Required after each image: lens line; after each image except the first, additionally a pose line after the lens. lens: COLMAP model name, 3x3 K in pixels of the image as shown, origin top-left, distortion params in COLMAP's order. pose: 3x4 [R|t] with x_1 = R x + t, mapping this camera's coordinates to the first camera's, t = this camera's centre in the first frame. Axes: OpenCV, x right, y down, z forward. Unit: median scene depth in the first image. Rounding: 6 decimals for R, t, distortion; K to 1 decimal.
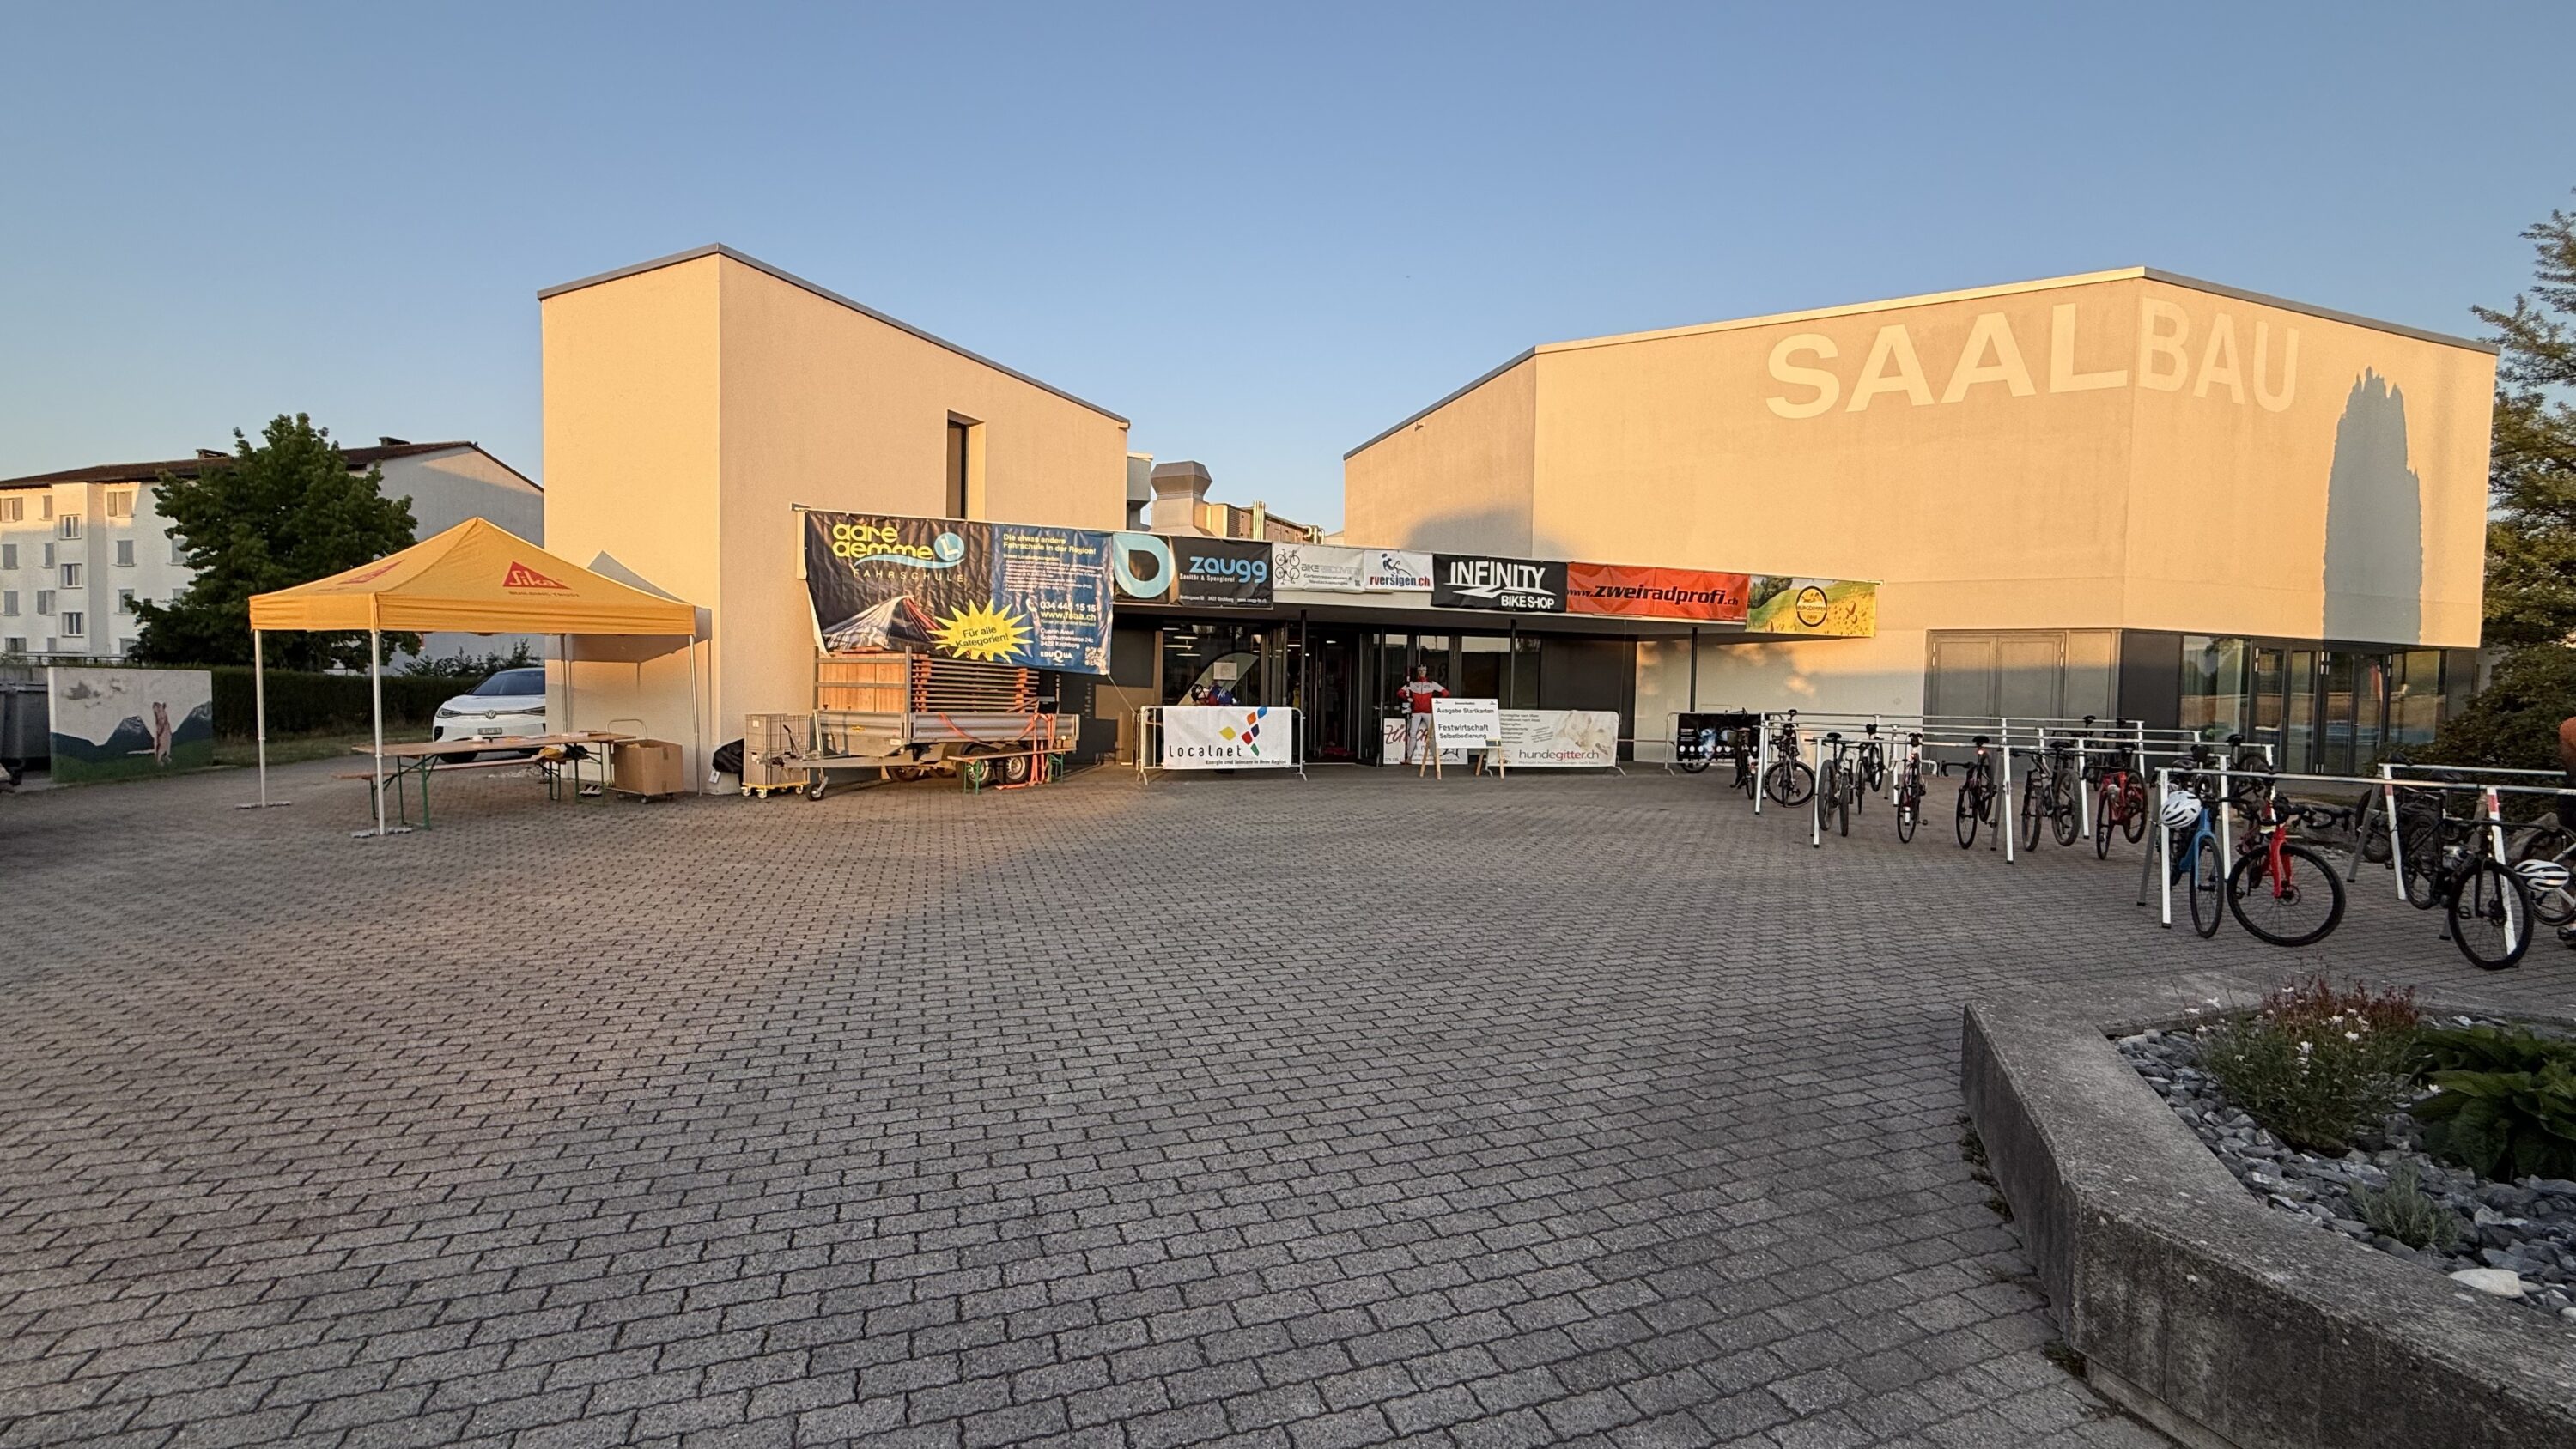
lens RADIAL K [[1055.9, 0, 1290.9], [0, 1055.9, 738.7], [0, 0, 1]] dist [-0.001425, -0.000227]
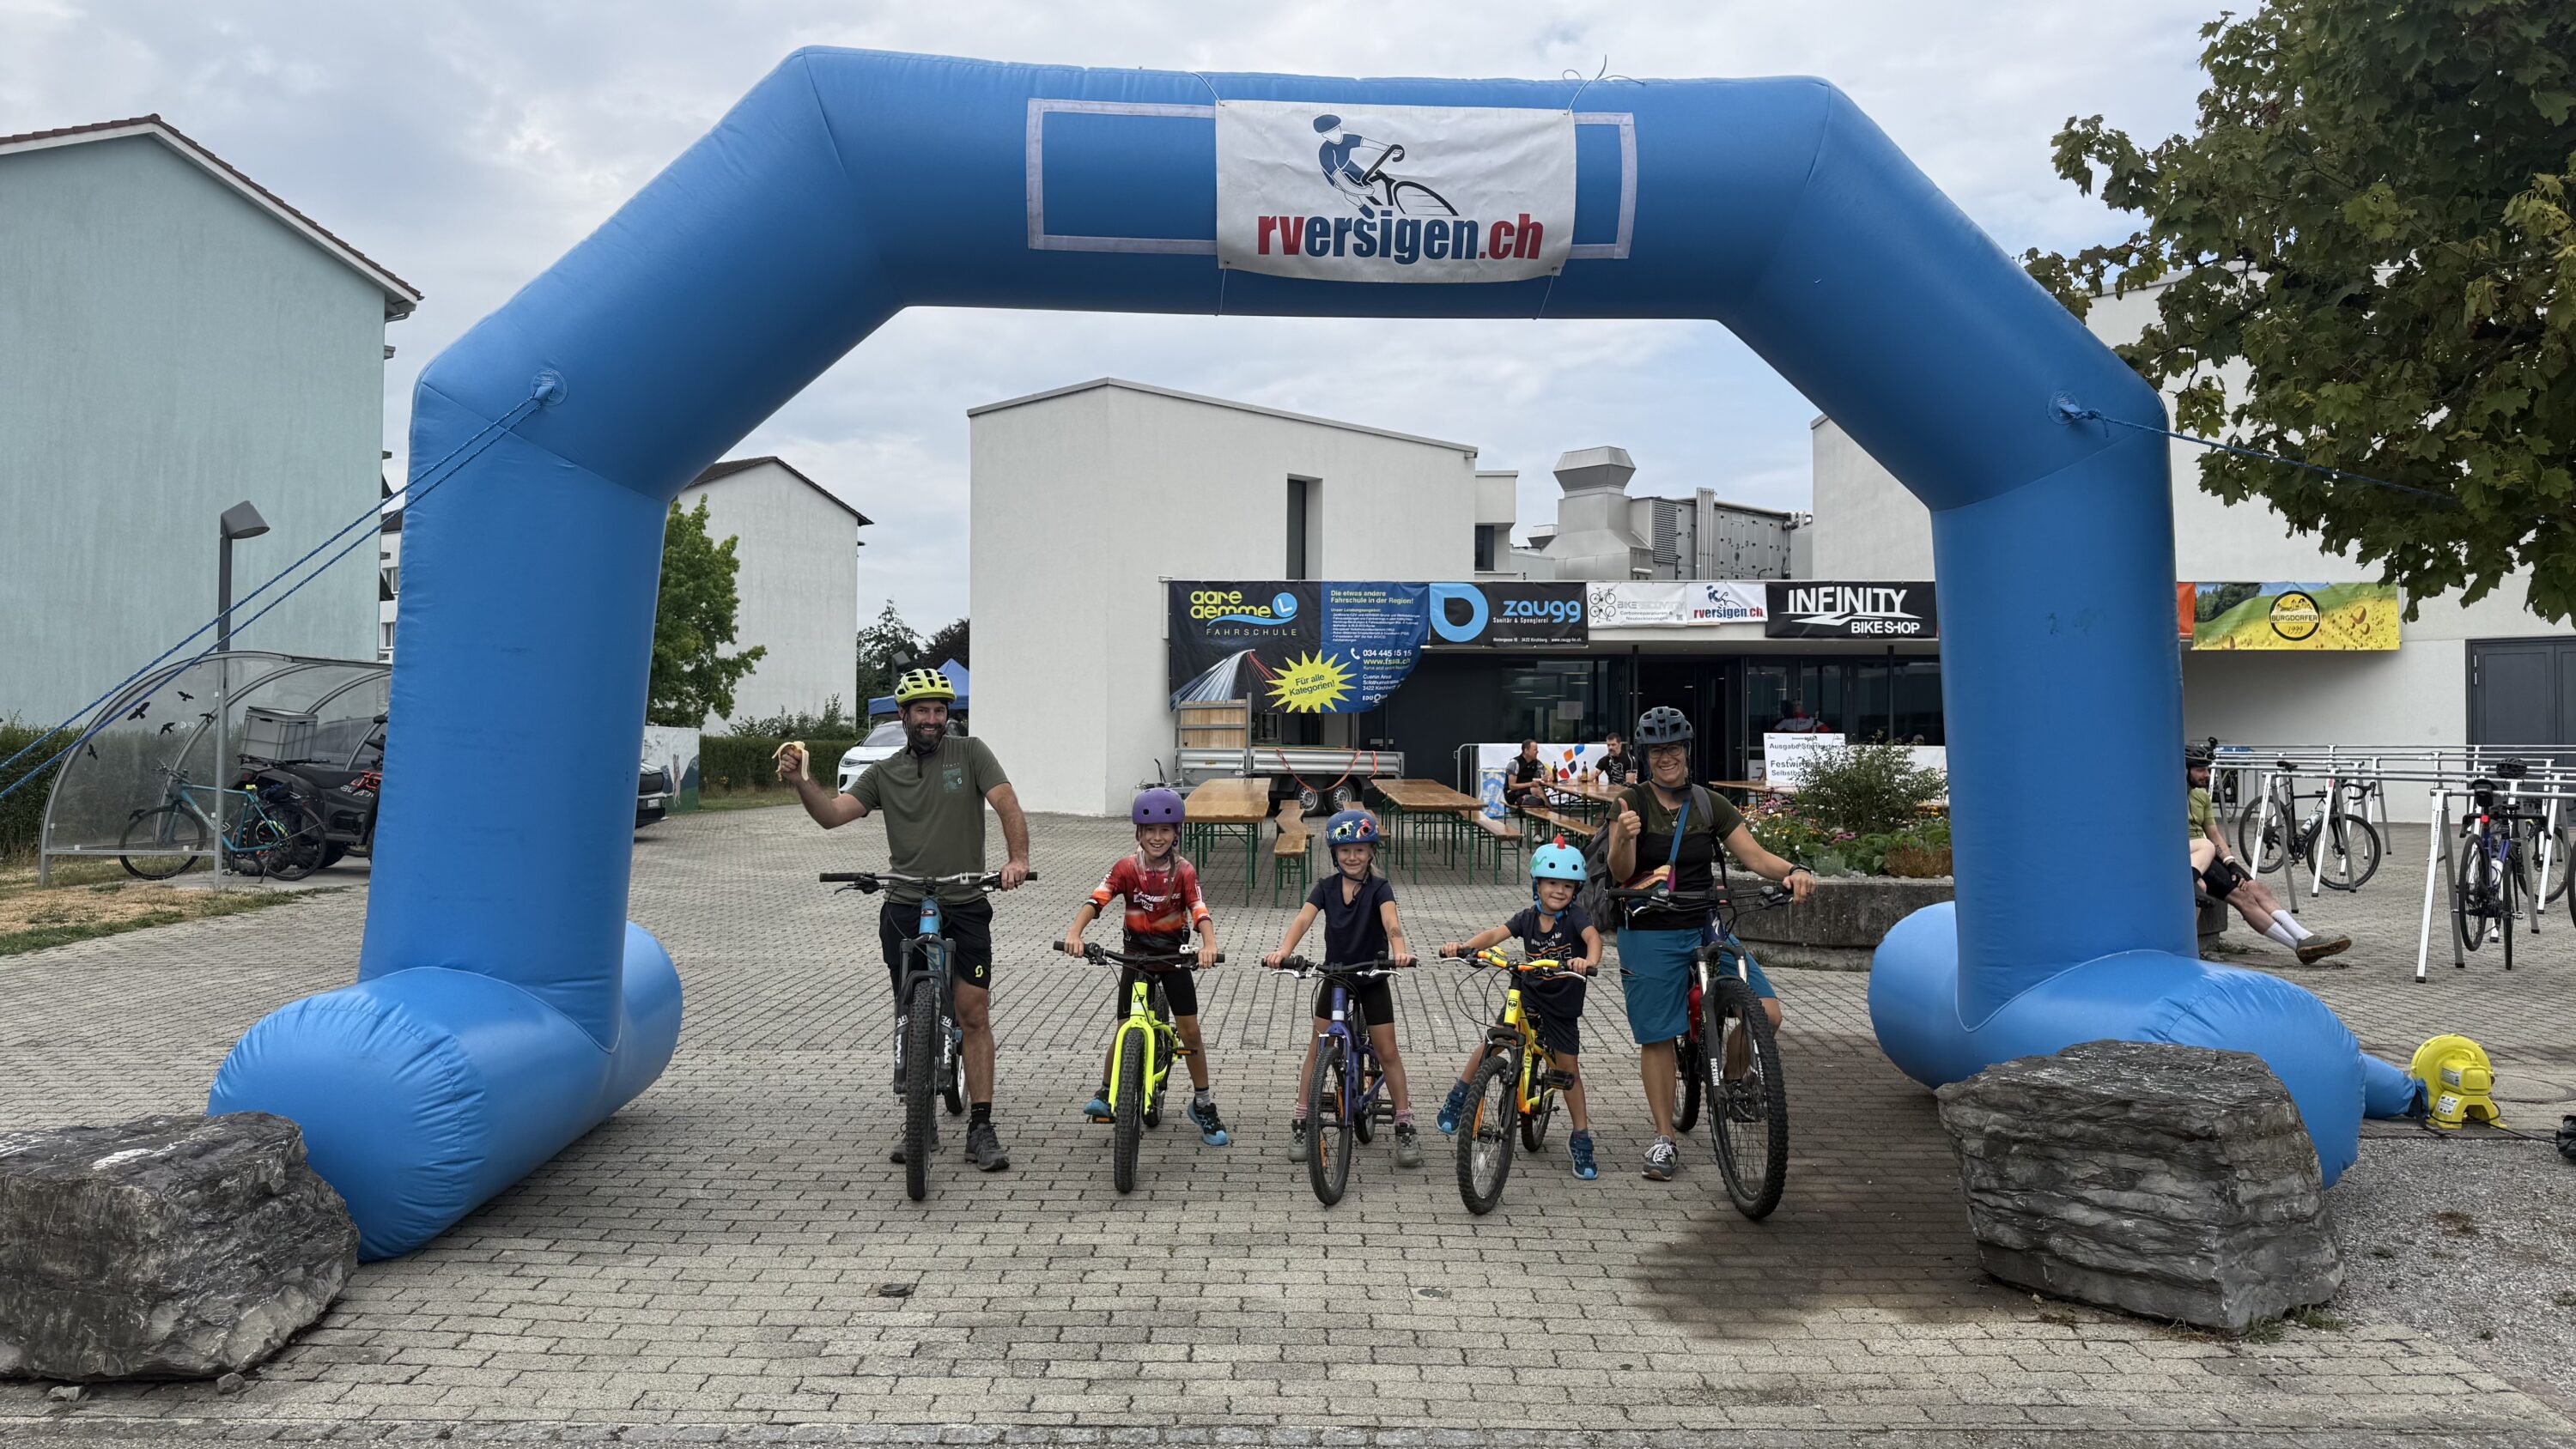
lens RADIAL K [[1807.1, 0, 1288.0], [0, 1807.1, 724.5], [0, 0, 1]] dist [0.001057, -0.000061]
pose [[0.940541, -0.019137, -0.339141, 0.285024], [-0.002372, 0.998017, -0.062894, 0.058431], [0.339672, 0.059959, 0.938631, -0.690344]]
